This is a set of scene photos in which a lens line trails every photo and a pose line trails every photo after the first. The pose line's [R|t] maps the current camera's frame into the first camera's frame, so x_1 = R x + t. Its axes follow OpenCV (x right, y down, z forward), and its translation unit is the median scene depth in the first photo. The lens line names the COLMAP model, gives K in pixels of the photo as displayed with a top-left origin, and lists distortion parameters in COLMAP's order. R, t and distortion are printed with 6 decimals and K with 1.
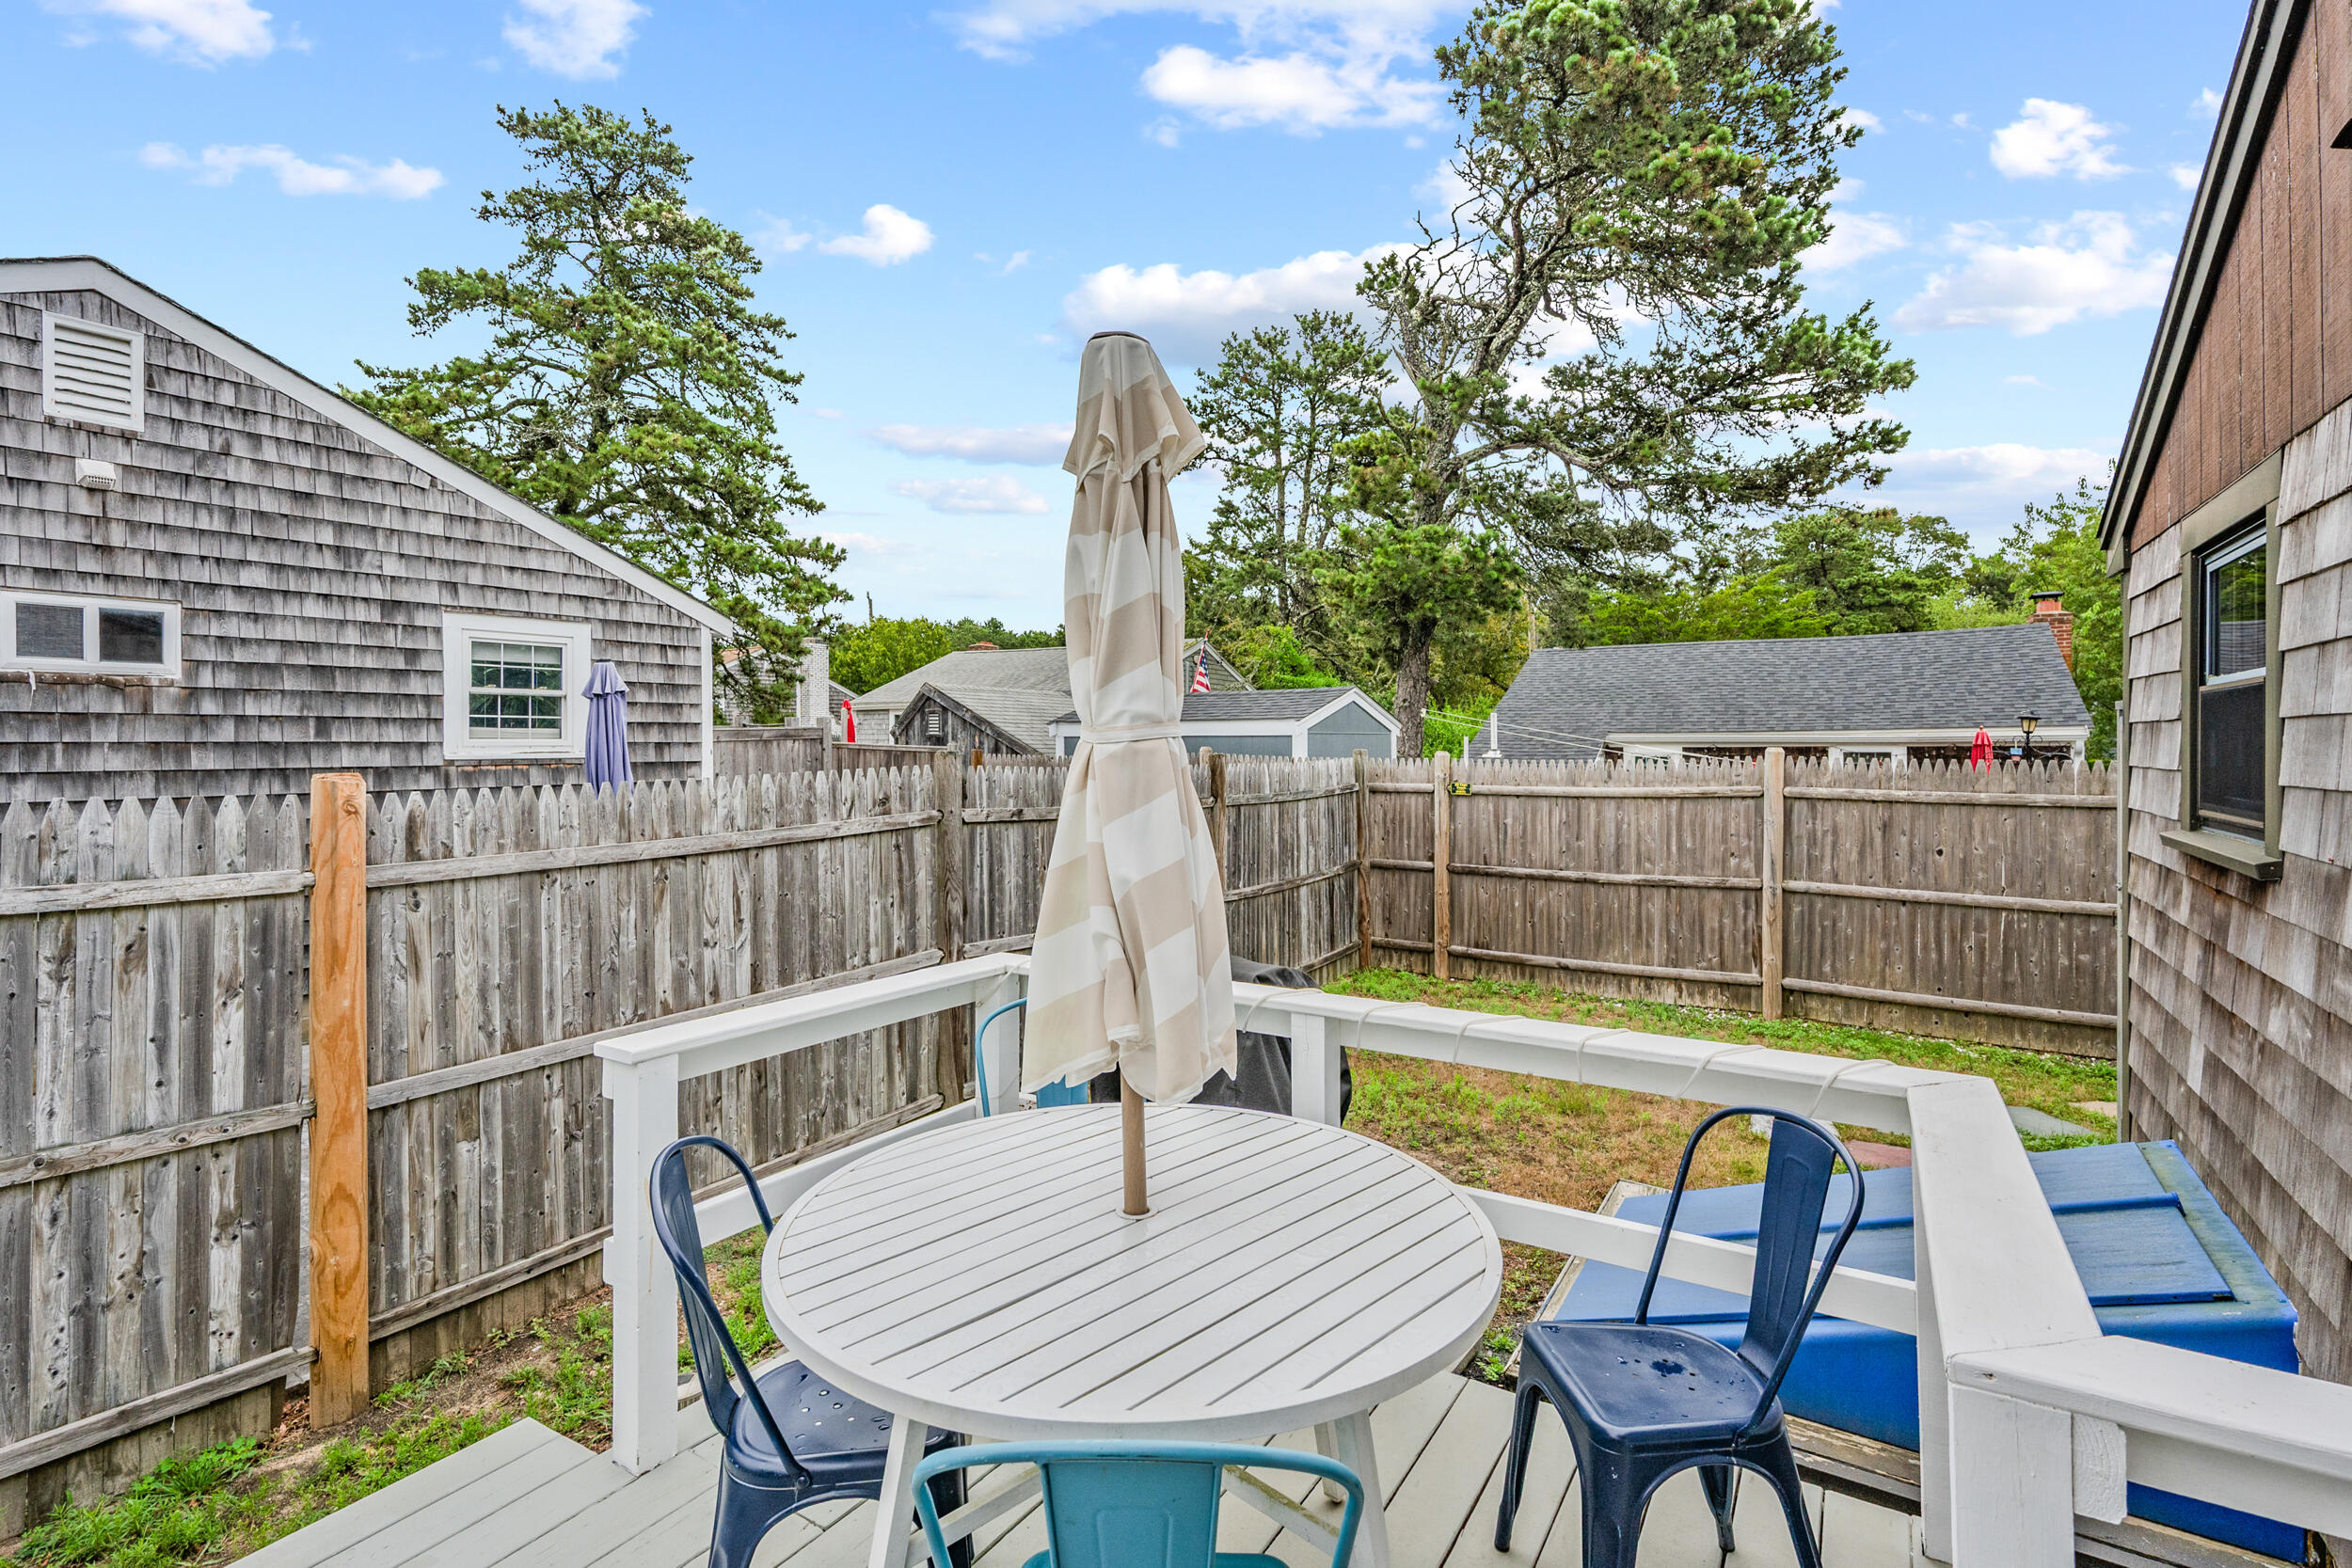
lens RADIAL K [[1105.5, 0, 1168.9], [0, 1105.5, 739.4], [0, 0, 1]] dist [0.000767, 0.000052]
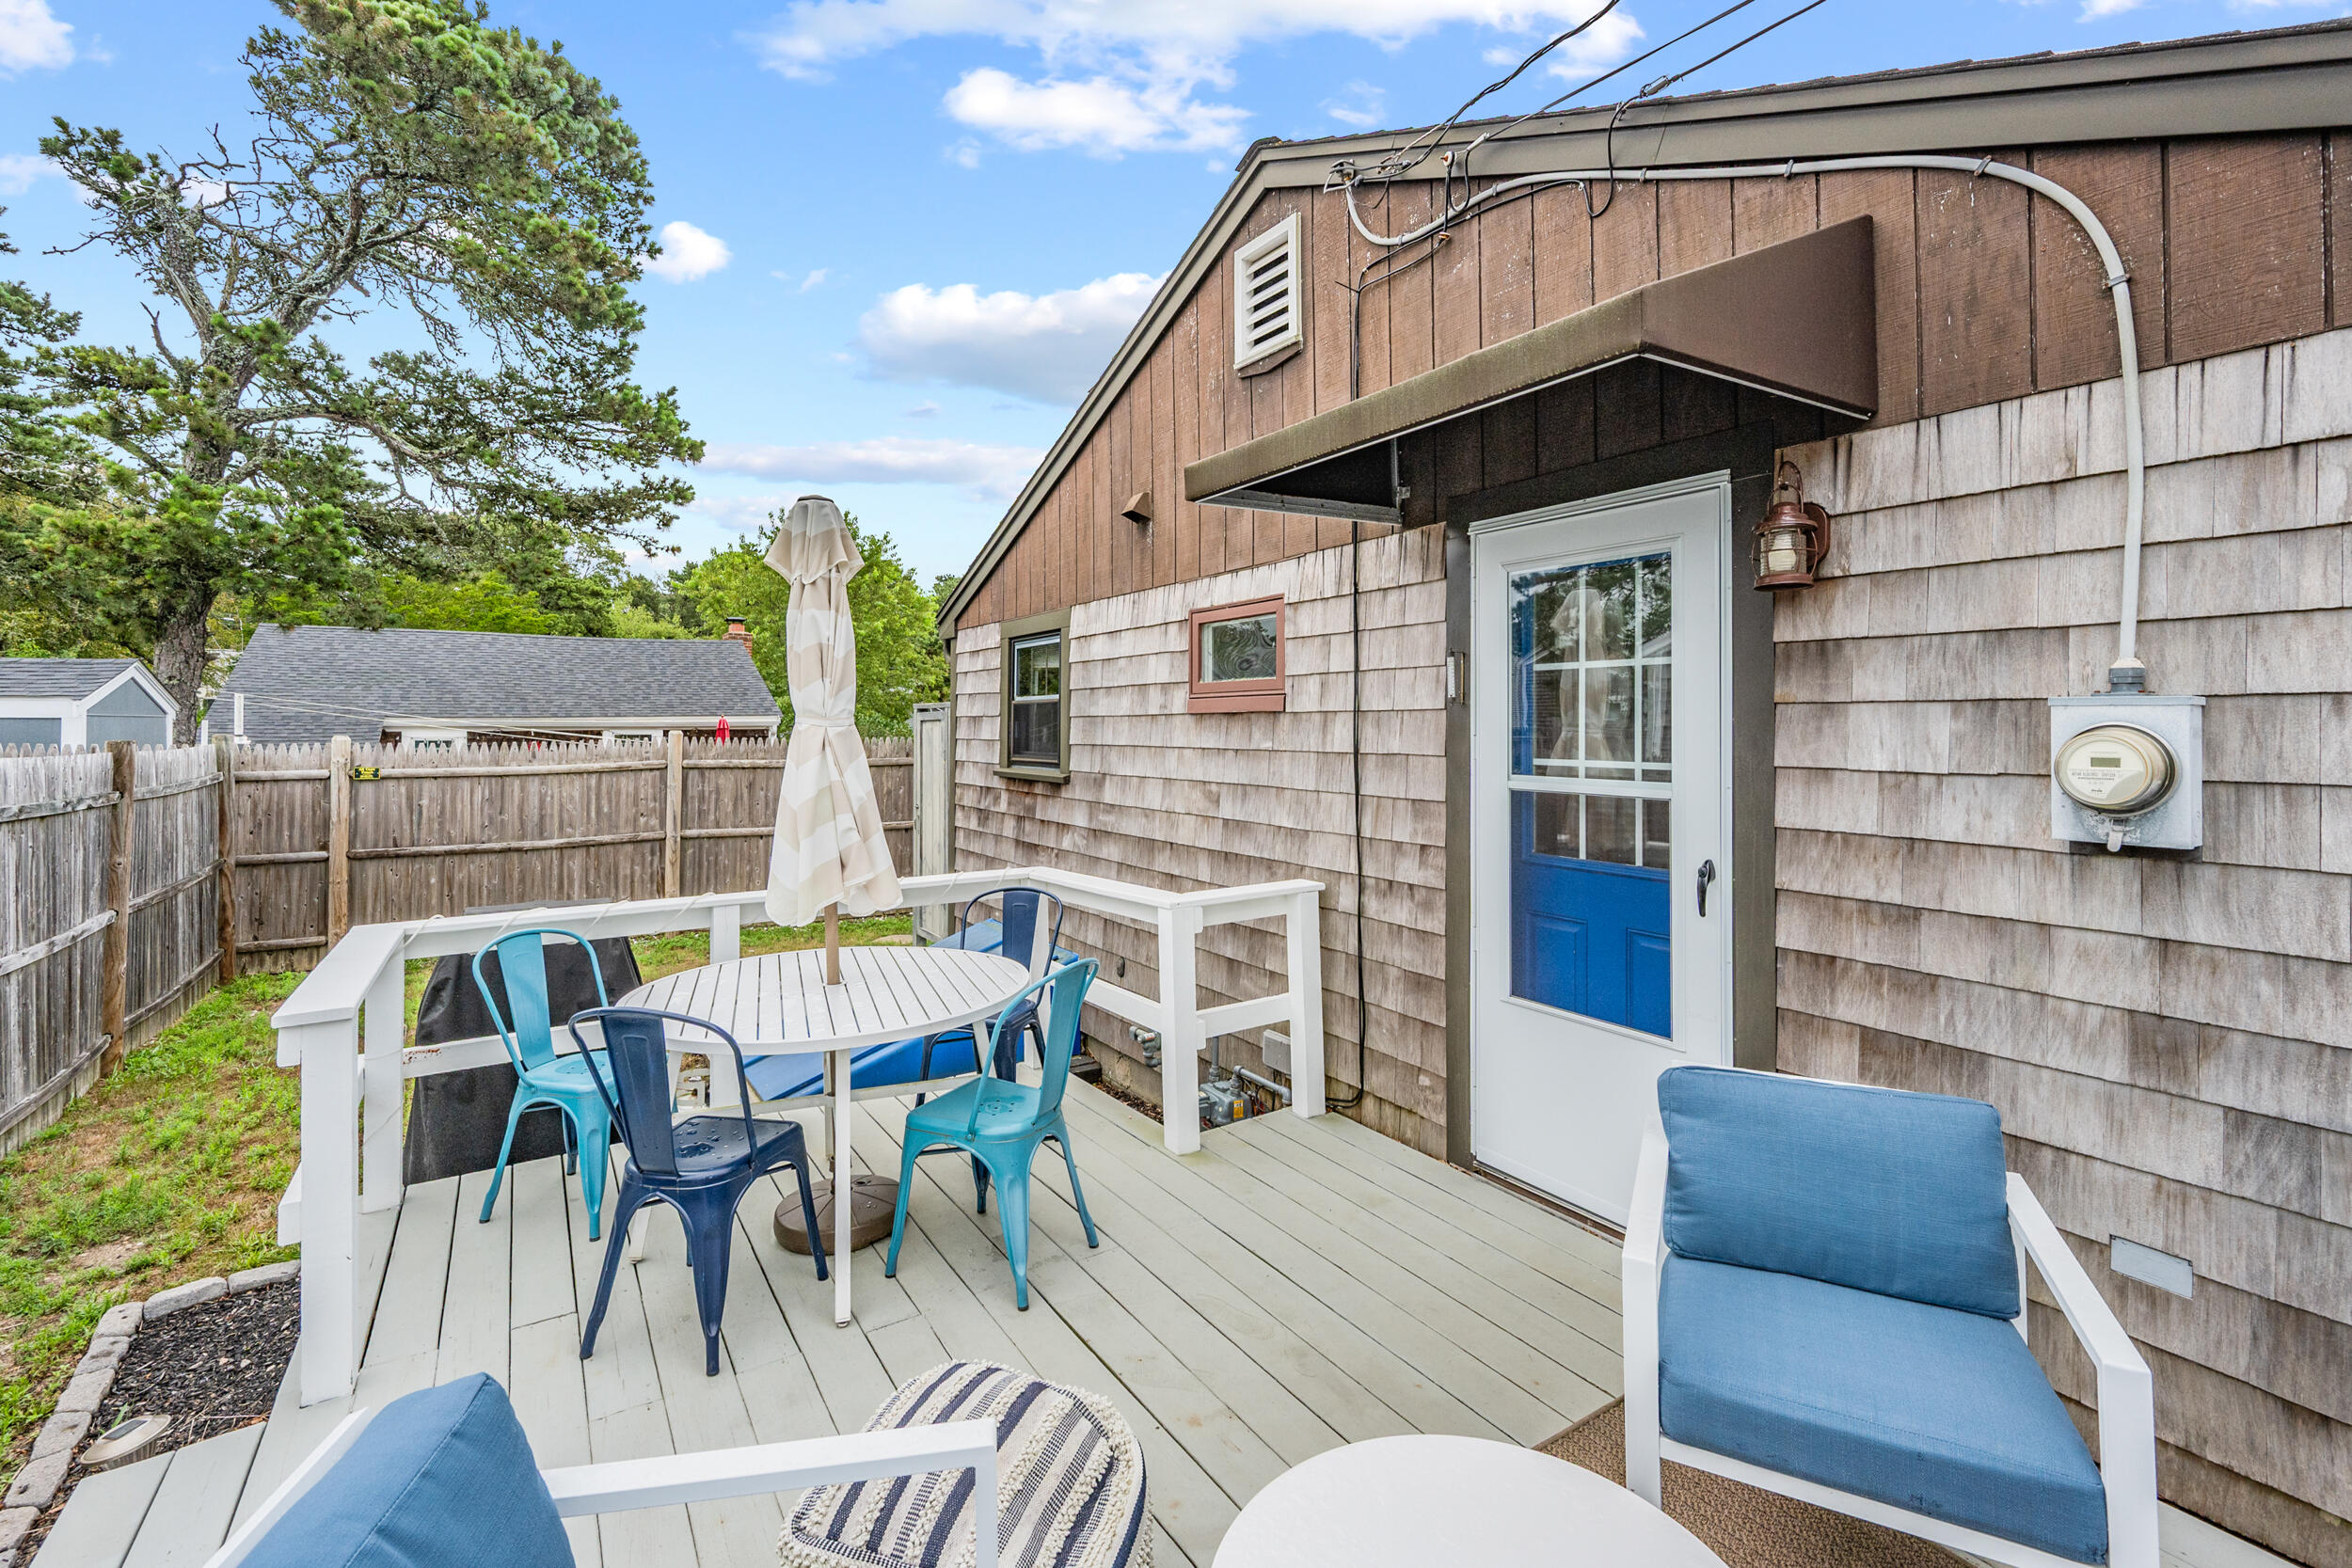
lens RADIAL K [[1016.5, 0, 1175.7], [0, 1016.5, 707.0], [0, 0, 1]] dist [-0.000580, -0.000013]
pose [[0.415746, 0.017420, 0.909314, -0.253555], [-0.001978, 0.999831, -0.018250, 0.000213], [-0.909479, 0.005788, 0.415711, -0.040601]]
